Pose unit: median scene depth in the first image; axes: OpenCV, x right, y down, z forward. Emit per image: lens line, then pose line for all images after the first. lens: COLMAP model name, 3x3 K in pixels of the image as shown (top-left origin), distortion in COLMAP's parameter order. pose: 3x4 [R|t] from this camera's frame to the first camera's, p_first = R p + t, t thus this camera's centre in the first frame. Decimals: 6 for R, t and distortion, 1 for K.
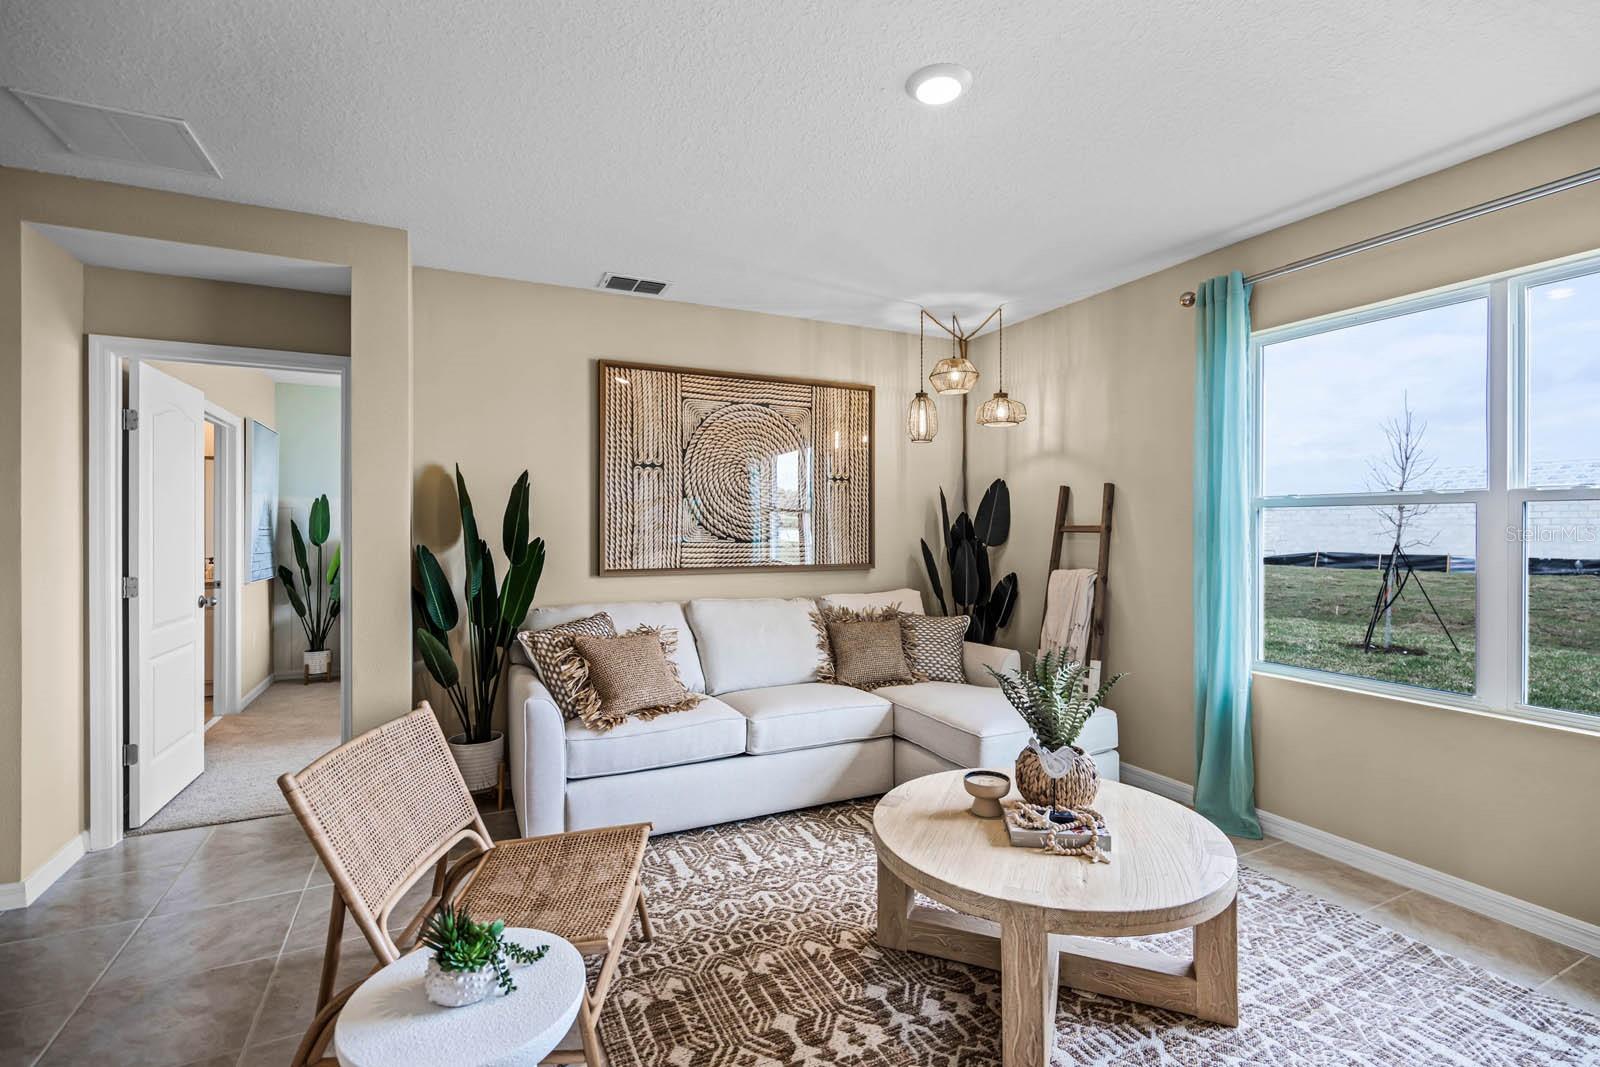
lens RADIAL K [[729.2, 0, 809.5], [0, 729.2, 531.8], [0, 0, 1]] dist [-0.002878, 0.001263]
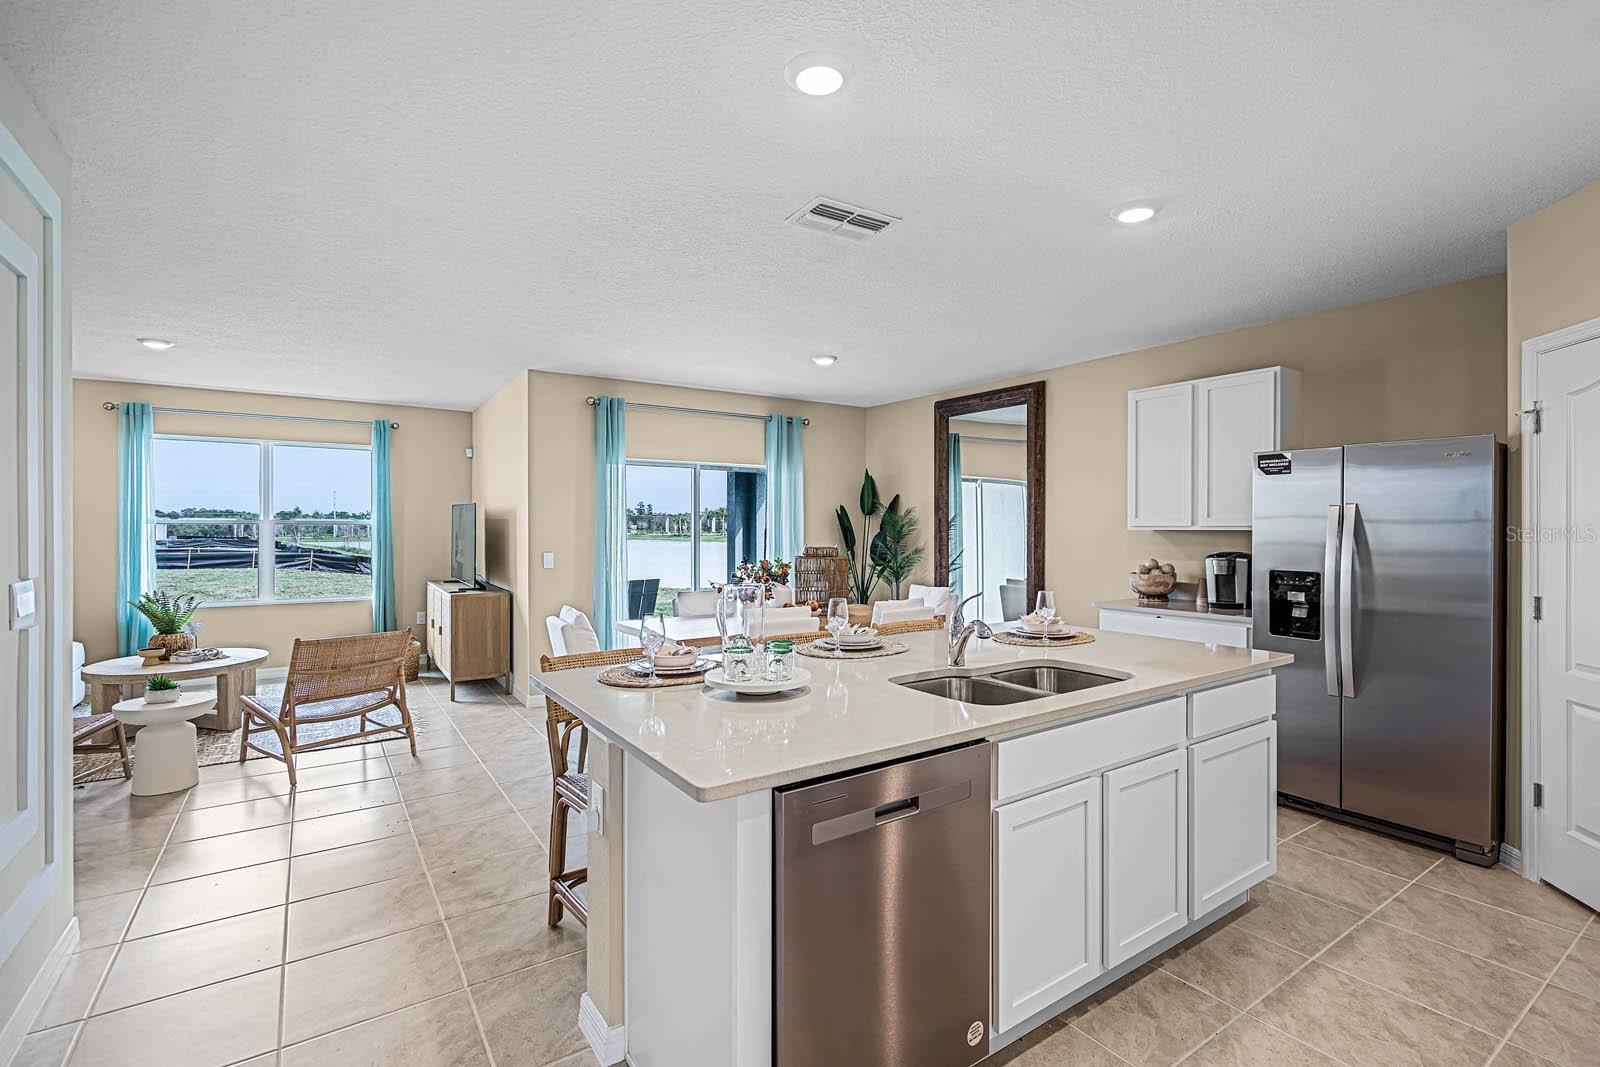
lens RADIAL K [[729.2, 0, 801.5], [0, 729.2, 530.9], [0, 0, 1]] dist [-0.002878, 0.001263]
pose [[-0.133074, -0.002906, 0.991102, -1.237432], [0.007221, 0.999966, 0.003902, -0.007394], [-0.991080, 0.007676, -0.133048, -0.370376]]
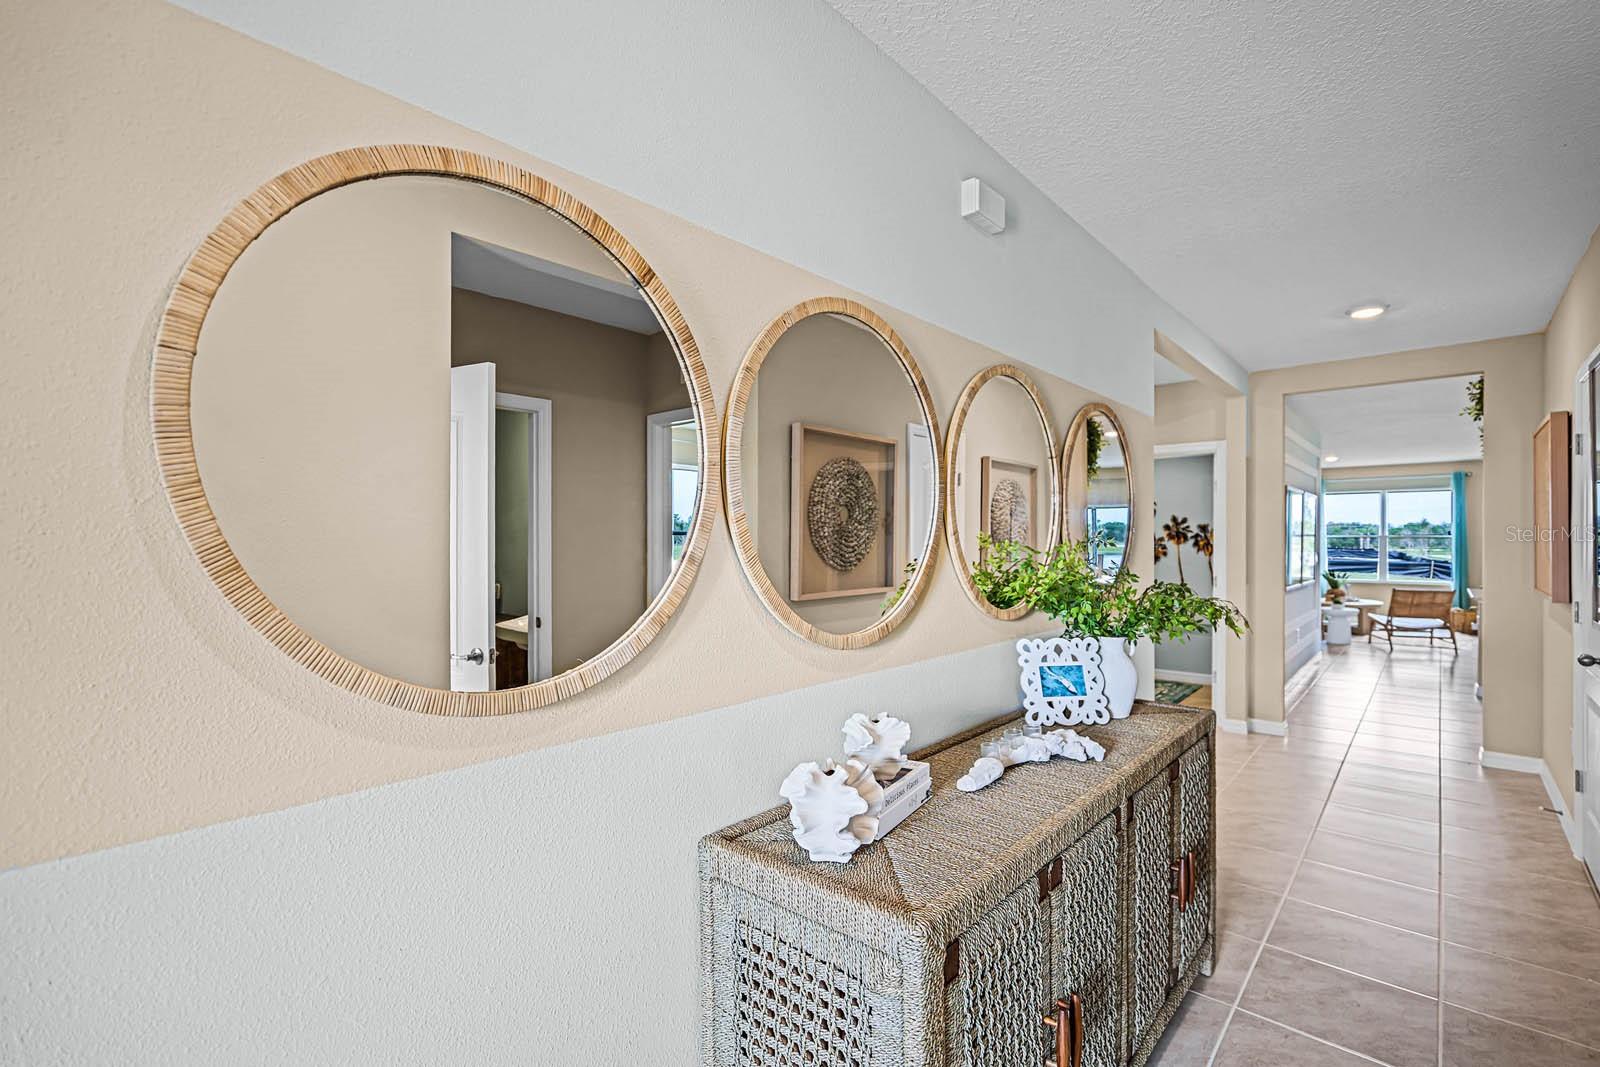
lens RADIAL K [[729.2, 0, 801.1], [0, 729.2, 537.0], [0, 0, 1]] dist [-0.002878, 0.001263]
pose [[0.925673, 0.004135, 0.378302, -2.746102], [-0.000564, 0.999954, -0.009550, 0.000963], [-0.378324, 0.008627, 0.925633, -1.230796]]
